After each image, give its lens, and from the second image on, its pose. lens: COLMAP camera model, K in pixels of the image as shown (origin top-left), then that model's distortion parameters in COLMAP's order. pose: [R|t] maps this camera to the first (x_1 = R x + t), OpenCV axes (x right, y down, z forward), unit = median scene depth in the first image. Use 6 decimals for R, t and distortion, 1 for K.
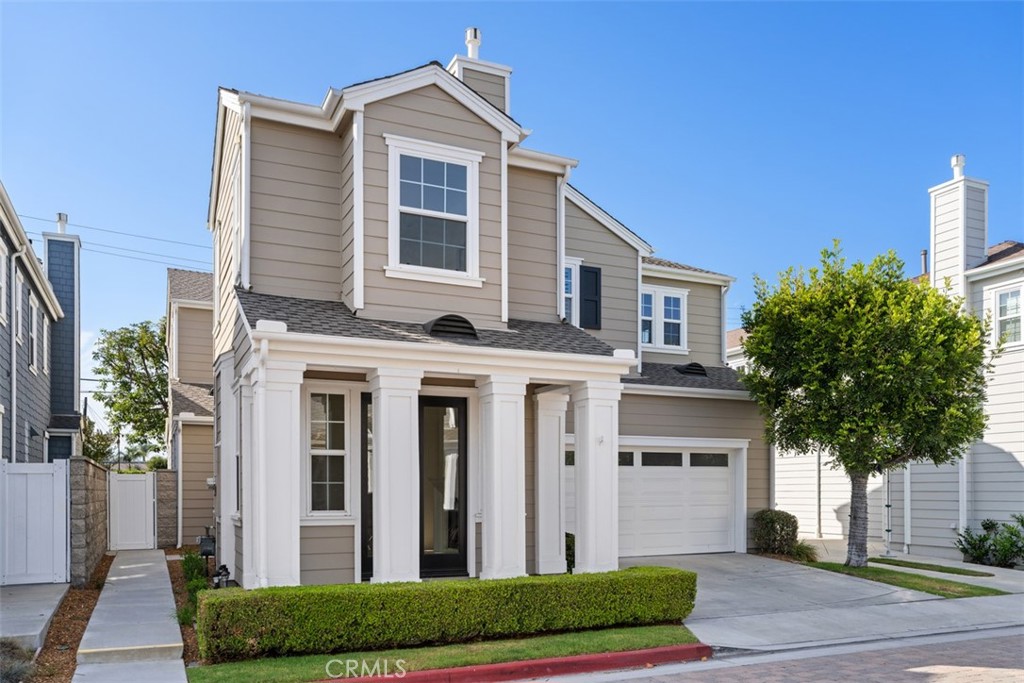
lens RADIAL K [[770.0, 0, 511.0], [0, 770.0, 340.2], [0, 0, 1]] dist [0.012110, 0.000893]
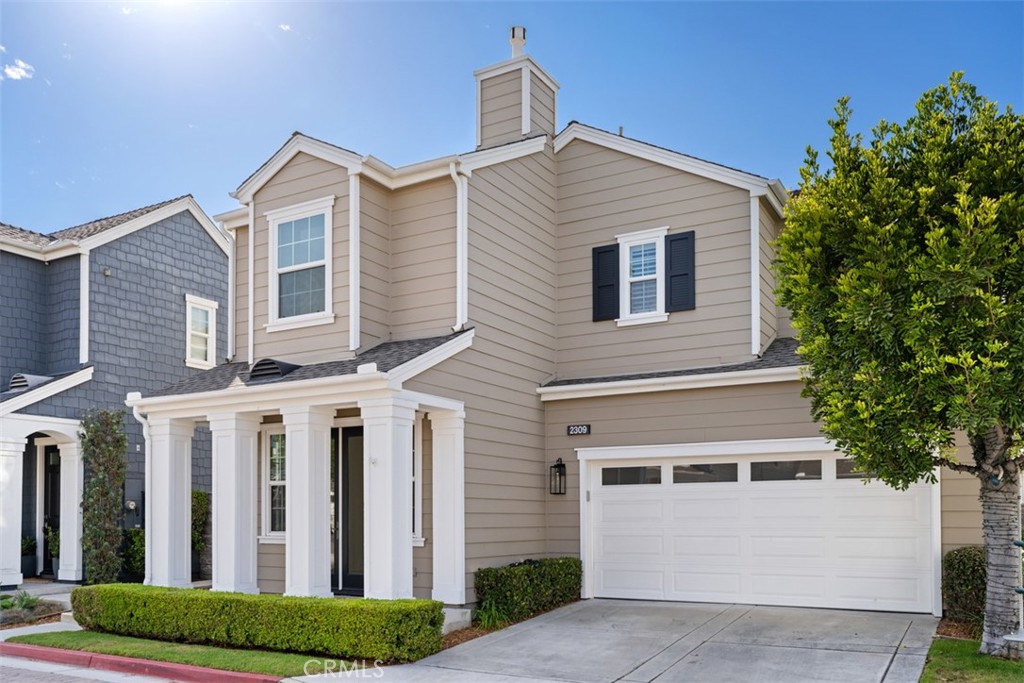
lens RADIAL K [[836.7, 0, 512.3], [0, 836.7, 342.6], [0, 0, 1]] dist [0.002548, 0.013585]
pose [[0.573990, -0.162840, -0.802508, 1.012714], [0.155419, 0.983878, -0.088480, 0.097739], [0.803978, -0.073938, 0.590044, 0.510690]]
